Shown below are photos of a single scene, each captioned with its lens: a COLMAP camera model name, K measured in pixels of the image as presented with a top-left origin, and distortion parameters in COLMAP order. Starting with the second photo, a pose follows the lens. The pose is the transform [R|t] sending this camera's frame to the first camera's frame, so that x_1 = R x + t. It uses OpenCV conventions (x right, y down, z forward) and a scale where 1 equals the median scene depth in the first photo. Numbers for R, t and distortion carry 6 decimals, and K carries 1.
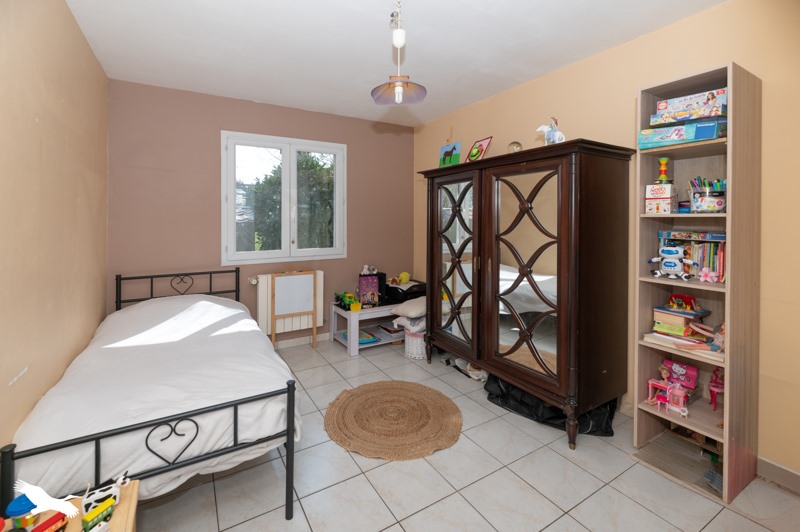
lens RADIAL K [[336.3, 0, 375.6], [0, 336.3, 224.1], [0, 0, 1]] dist [-0.001202, 0.000135]
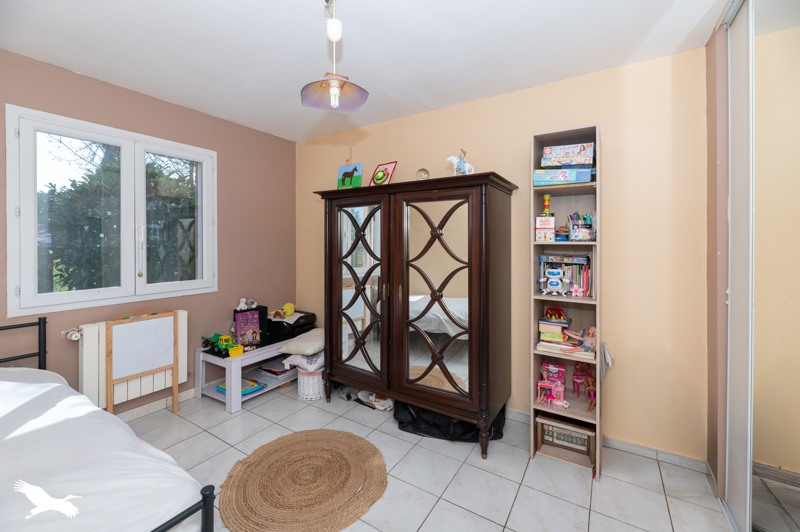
lens RADIAL K [[336.3, 0, 388.3], [0, 336.3, 246.6], [0, 0, 1]] dist [-0.001202, 0.000135]
pose [[0.889508, -0.002448, 0.456914, -0.155372], [0.002987, 0.999995, -0.000457, -0.010741], [-0.456911, 0.001771, 0.889511, 0.154466]]
